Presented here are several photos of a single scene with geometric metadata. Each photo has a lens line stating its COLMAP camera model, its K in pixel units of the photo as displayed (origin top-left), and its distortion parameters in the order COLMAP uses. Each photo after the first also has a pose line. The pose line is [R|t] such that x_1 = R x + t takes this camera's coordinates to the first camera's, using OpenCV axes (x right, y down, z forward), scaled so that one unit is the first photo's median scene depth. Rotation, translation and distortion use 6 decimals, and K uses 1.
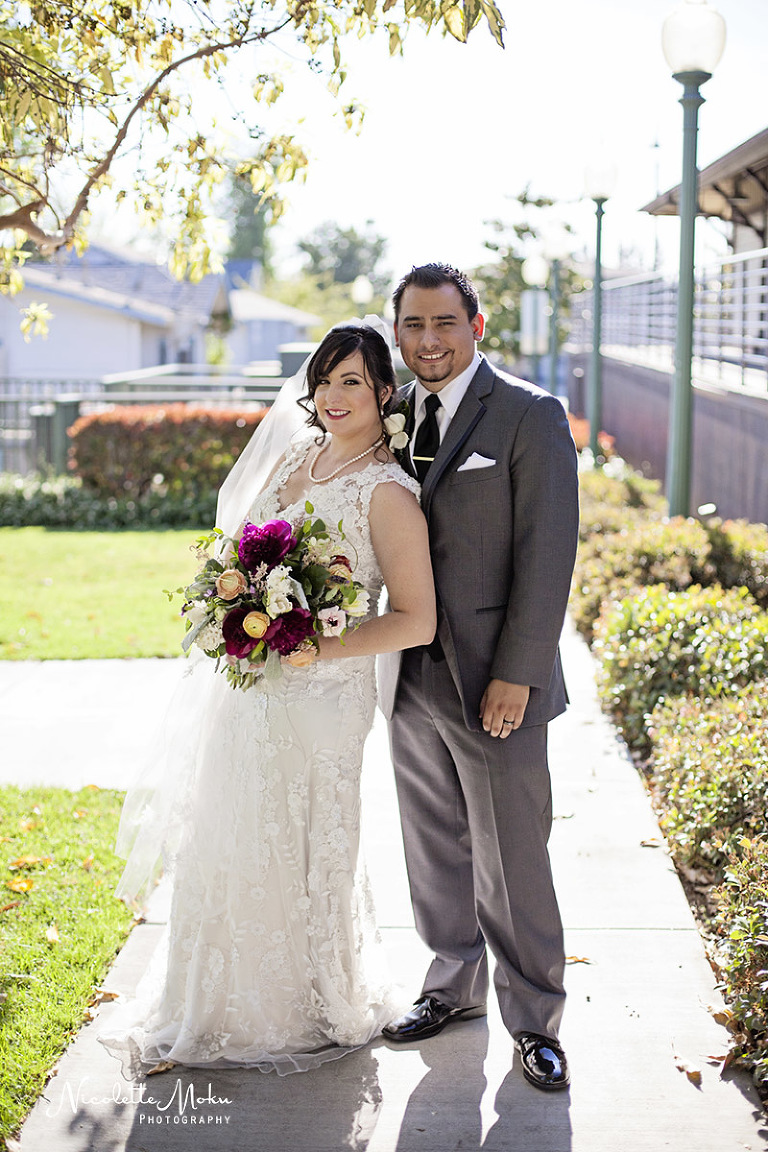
lens RADIAL K [[1719.4, 0, 384.0], [0, 1719.4, 576.0], [0, 0, 1]] dist [-0.134154, 0.071525]
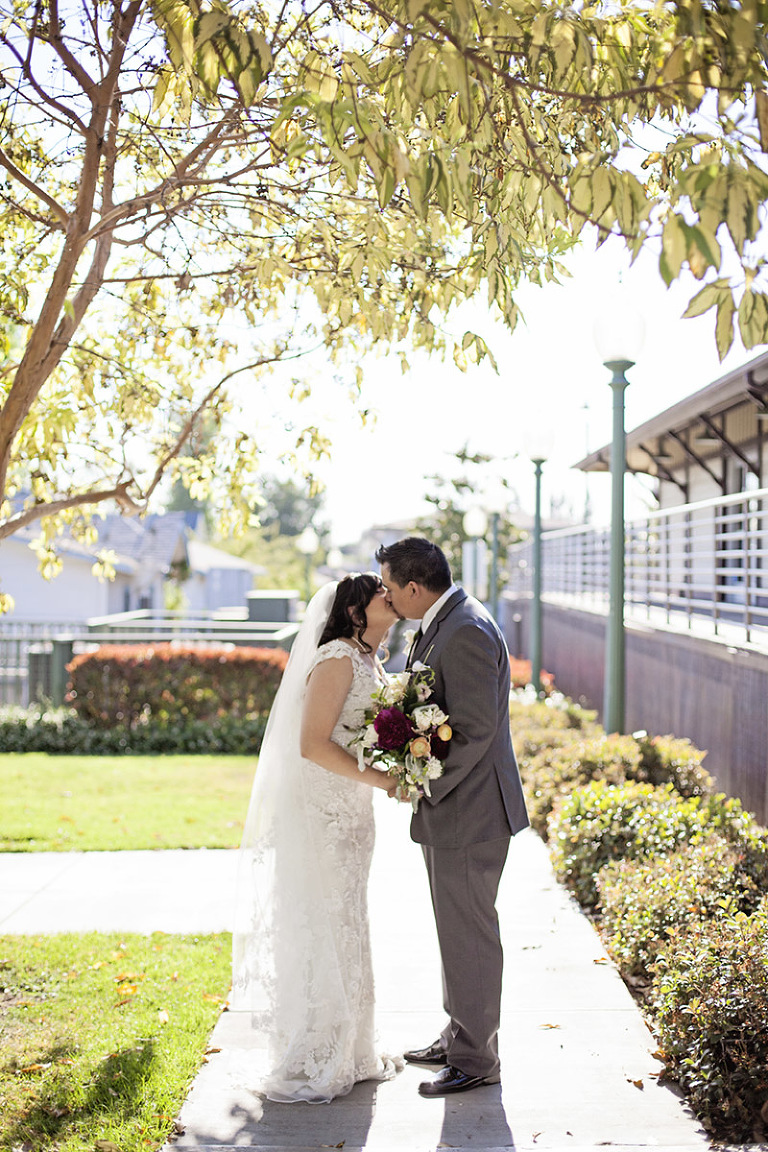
lens RADIAL K [[1719.4, 0, 384.0], [0, 1719.4, 576.0], [0, 0, 1]] dist [-0.134154, 0.071525]
pose [[0.999247, -0.000279, 0.038791, -0.031213], [0.005862, 0.989576, -0.143889, 0.025988], [-0.038347, 0.144008, 0.988833, -0.168295]]
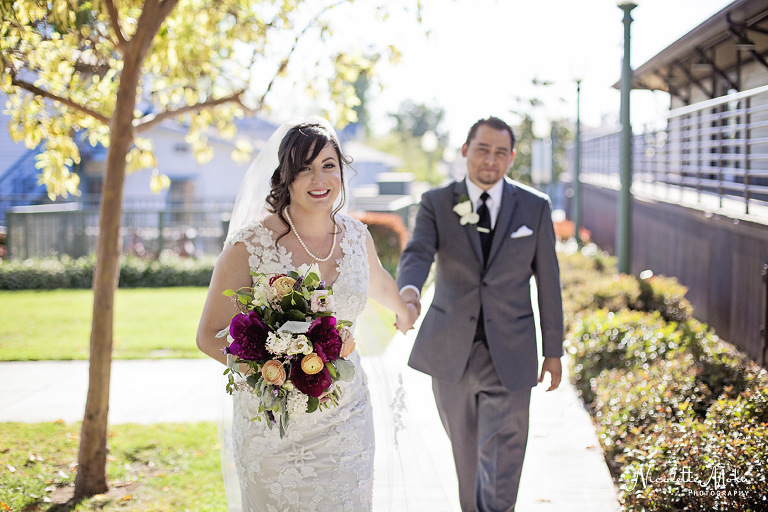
lens RADIAL K [[1146.3, 0, 364.0], [0, 1146.3, 257.5], [0, 0, 1]] dist [-0.134154, 0.071525]
pose [[0.997413, -0.006453, -0.071589, 0.004166], [0.001726, 0.997825, -0.065892, 0.019659], [0.071859, 0.065598, 0.995255, -0.095991]]
